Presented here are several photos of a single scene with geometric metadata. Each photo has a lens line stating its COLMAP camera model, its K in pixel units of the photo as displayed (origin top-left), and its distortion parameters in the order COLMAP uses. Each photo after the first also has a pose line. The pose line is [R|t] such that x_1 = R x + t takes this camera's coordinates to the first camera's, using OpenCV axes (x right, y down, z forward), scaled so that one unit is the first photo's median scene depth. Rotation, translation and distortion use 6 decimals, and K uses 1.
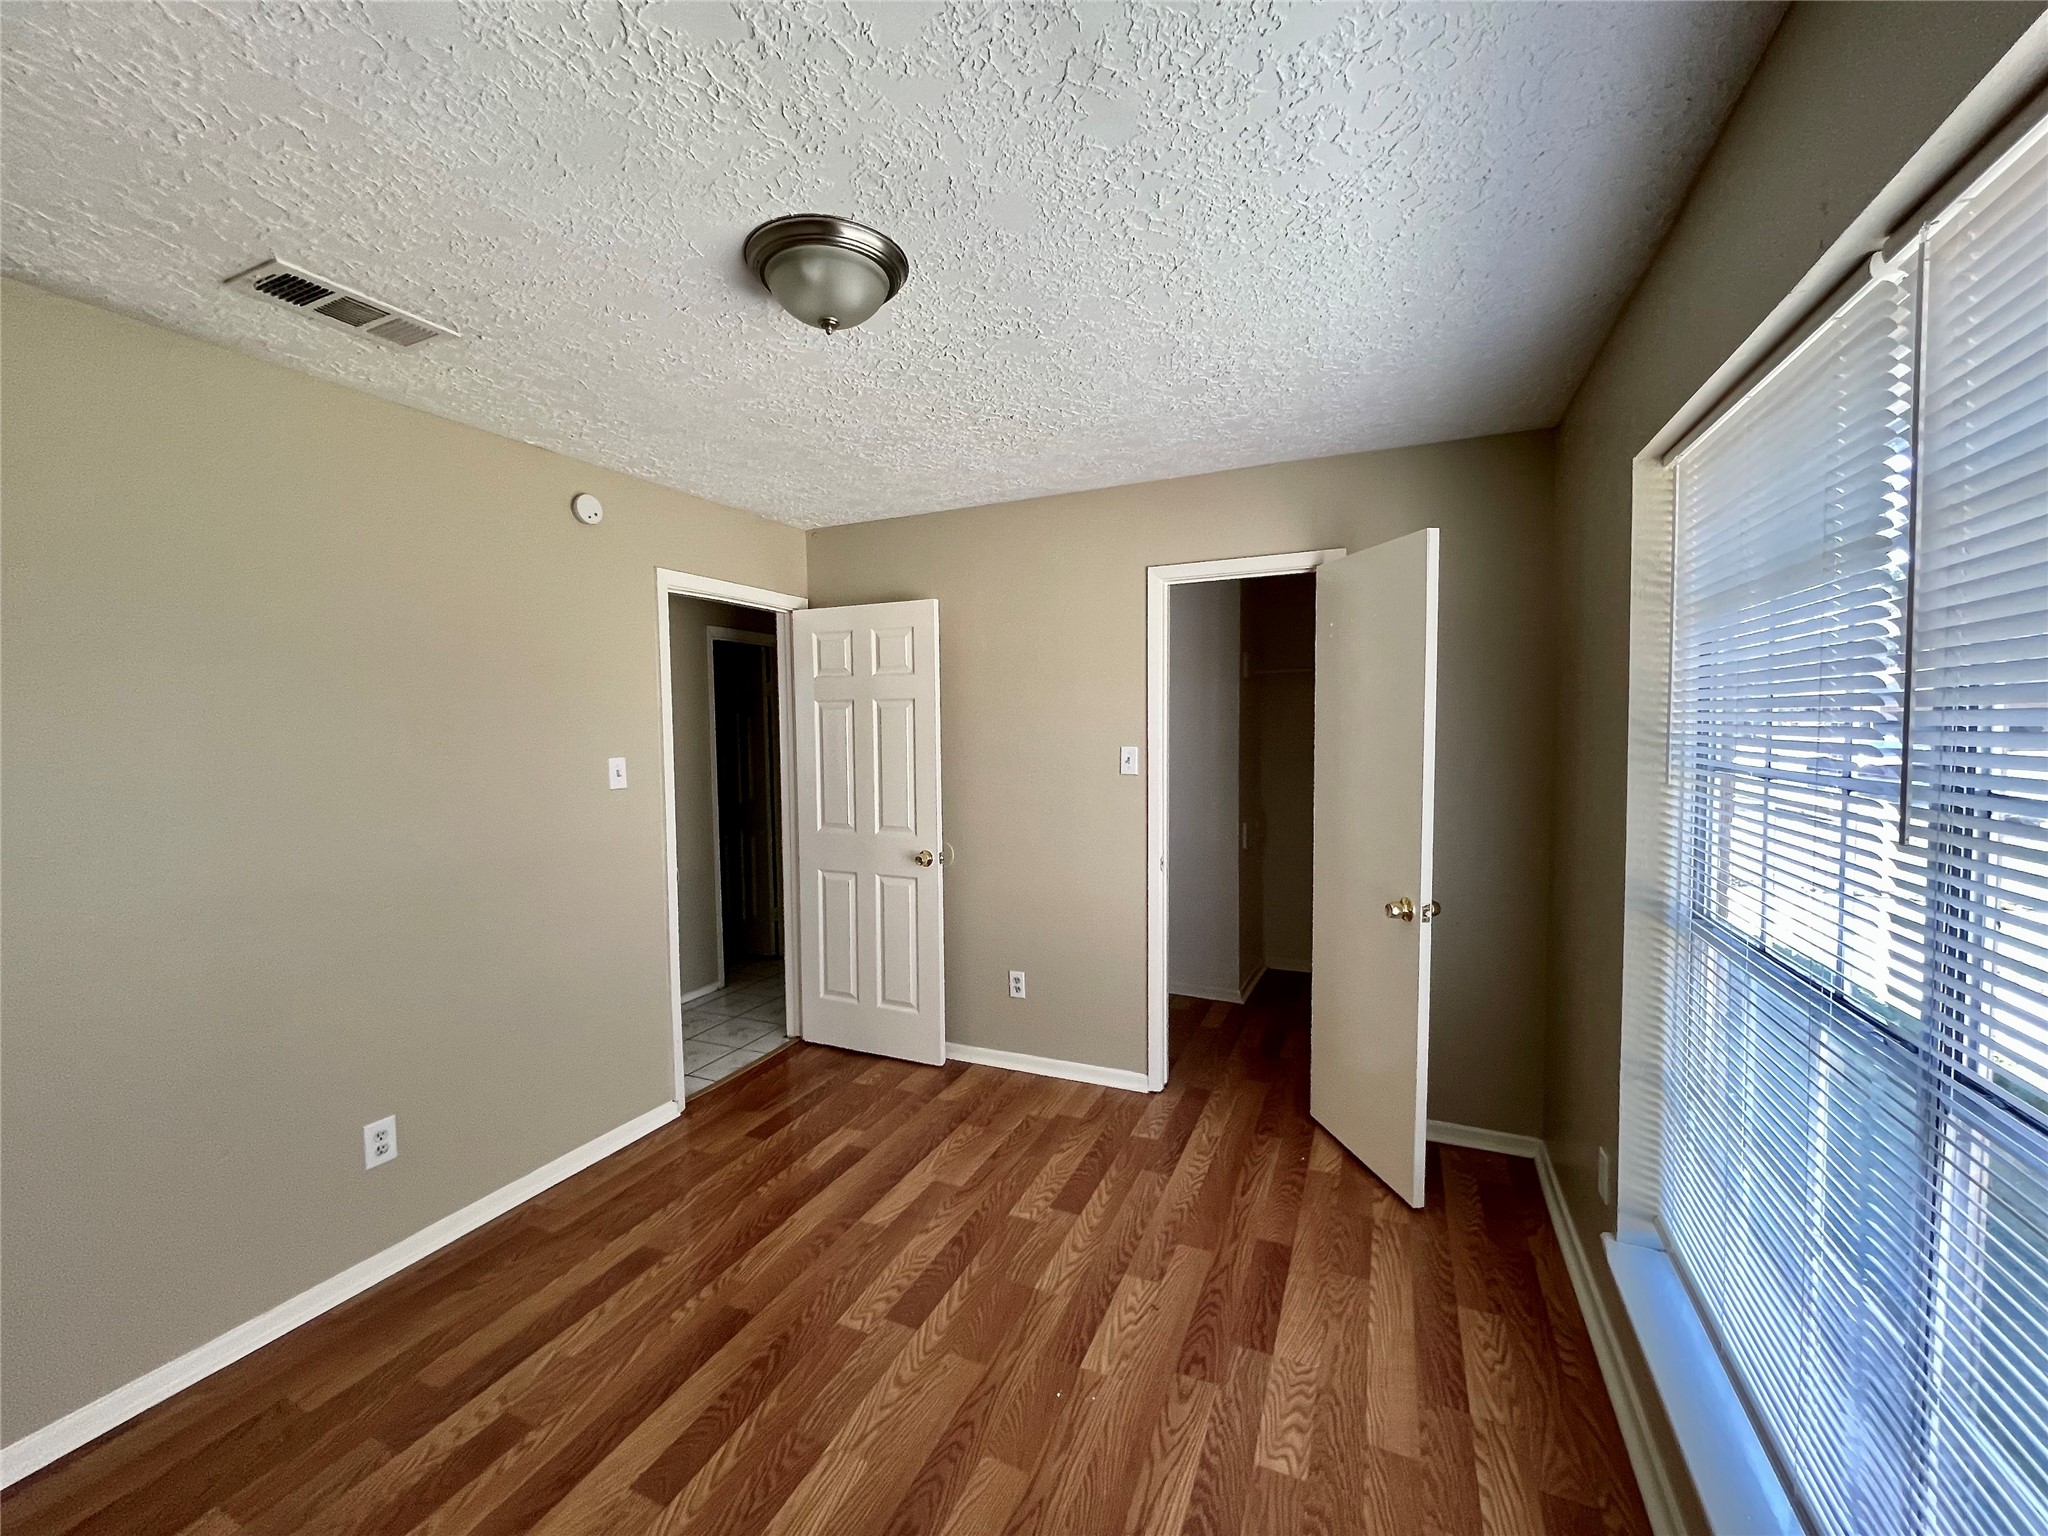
lens RADIAL K [[828.6, 0, 1018.6], [0, 828.6, 767.3], [0, 0, 1]] dist [-0.000489, 0.001008]
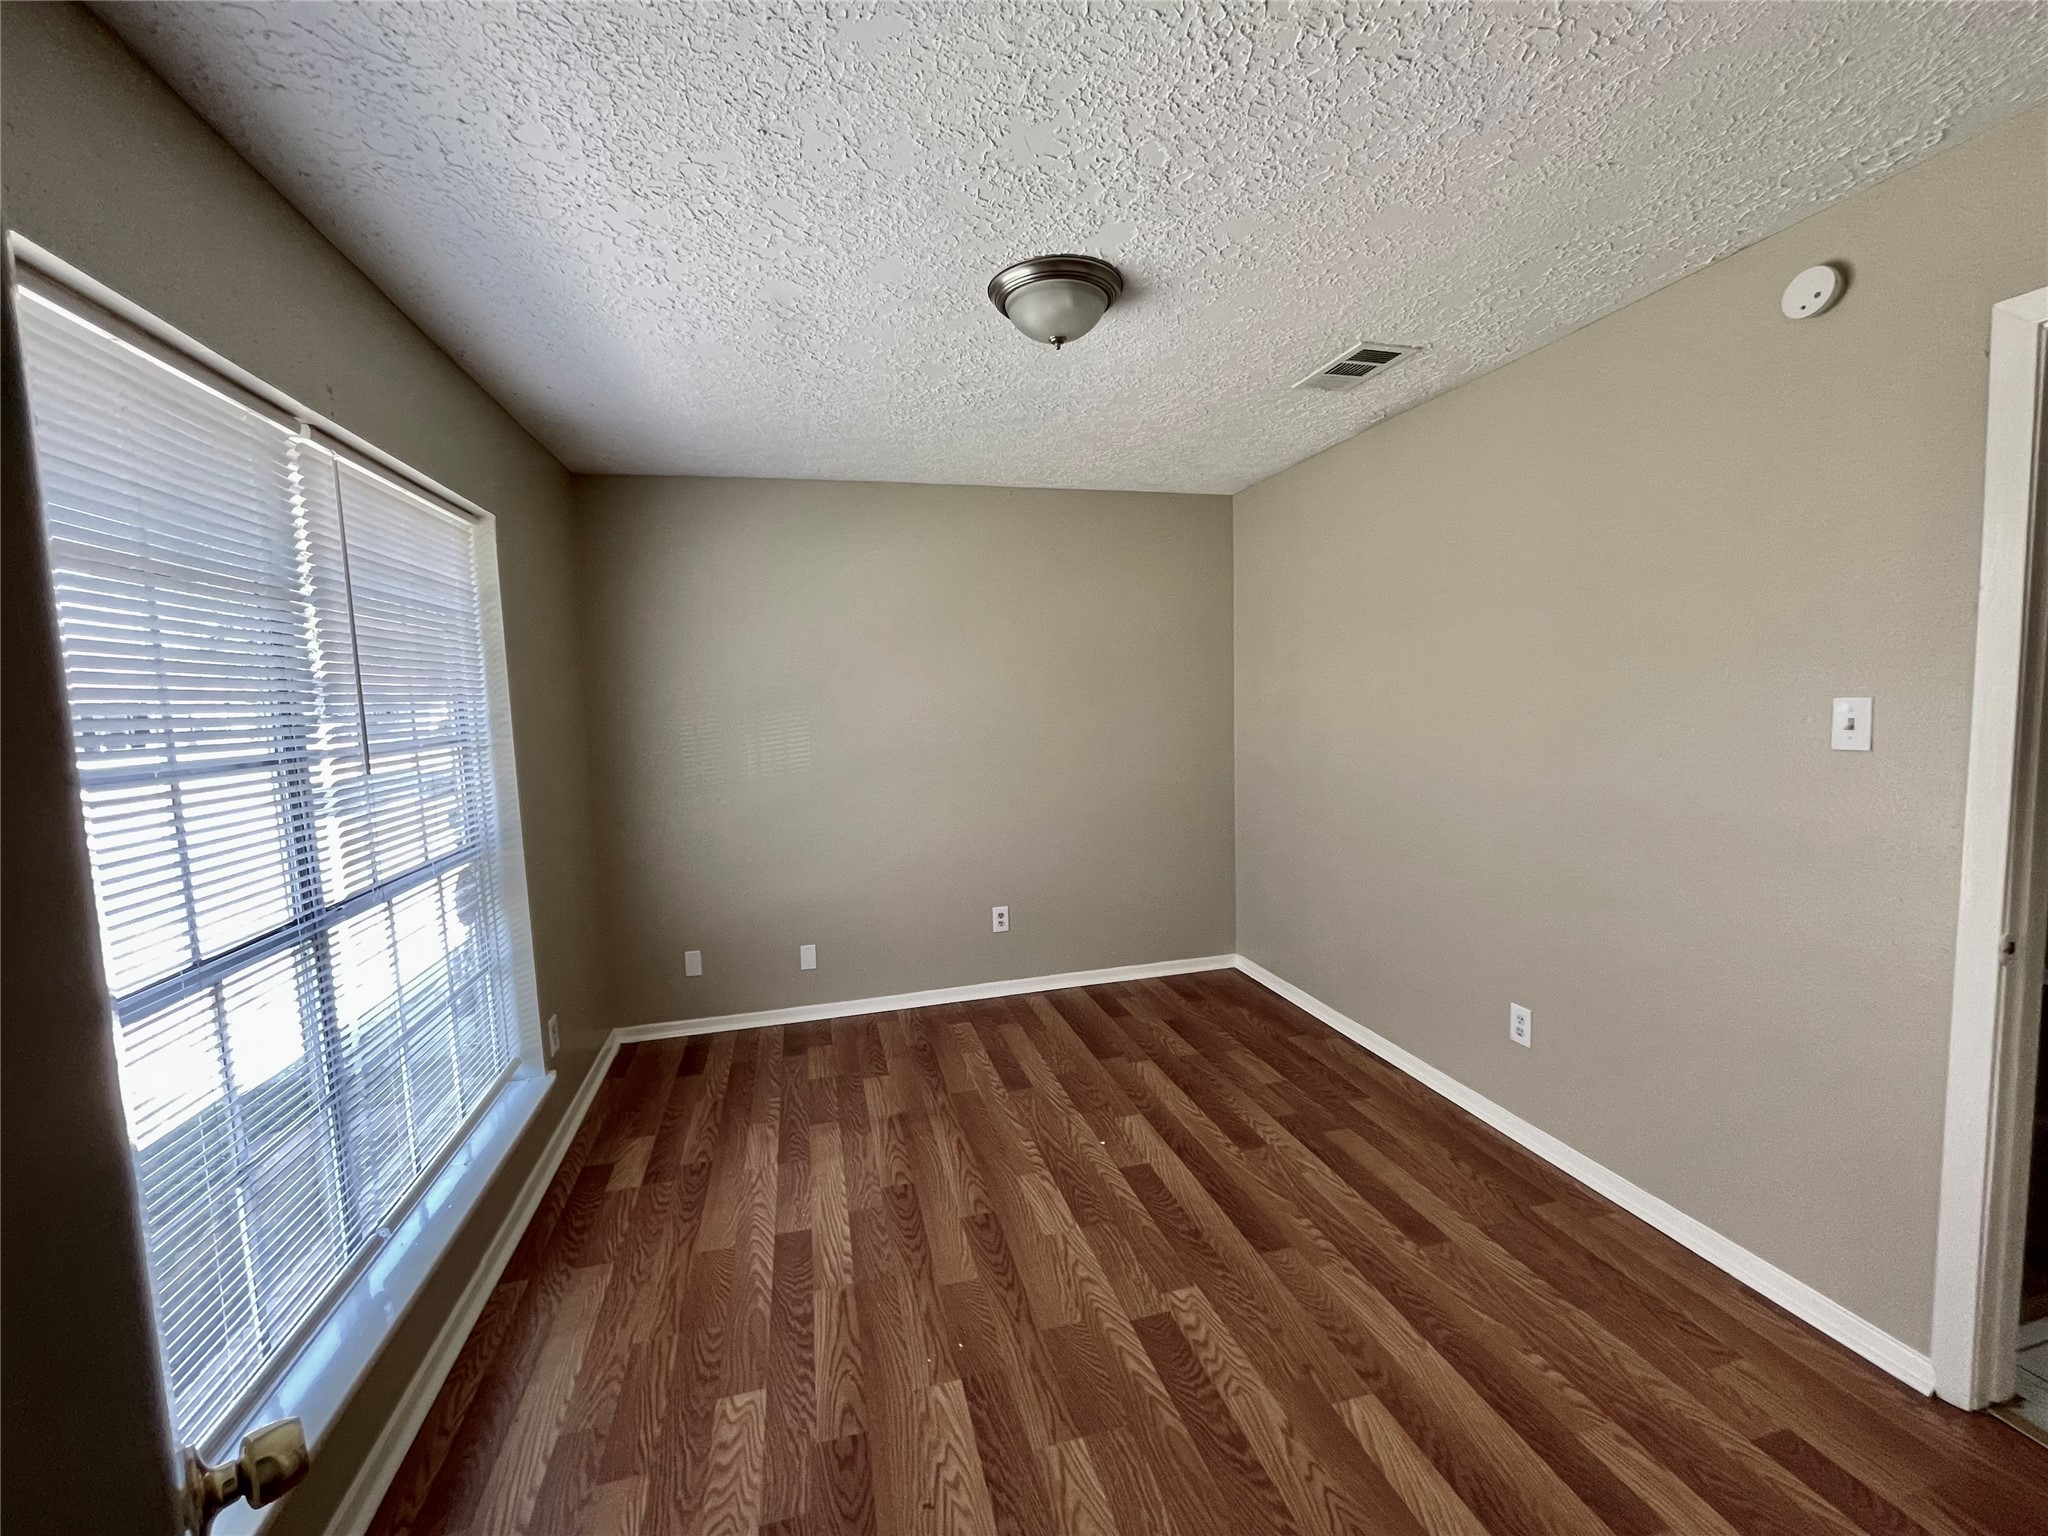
lens RADIAL K [[828.6, 0, 1017.6], [0, 828.6, 763.6], [0, 0, 1]] dist [-0.000489, 0.001008]
pose [[-0.778549, 0.094739, -0.620392, 0.525347], [0.016284, 0.991257, 0.130938, -0.079124], [0.627372, 0.091839, -0.773285, 1.661511]]
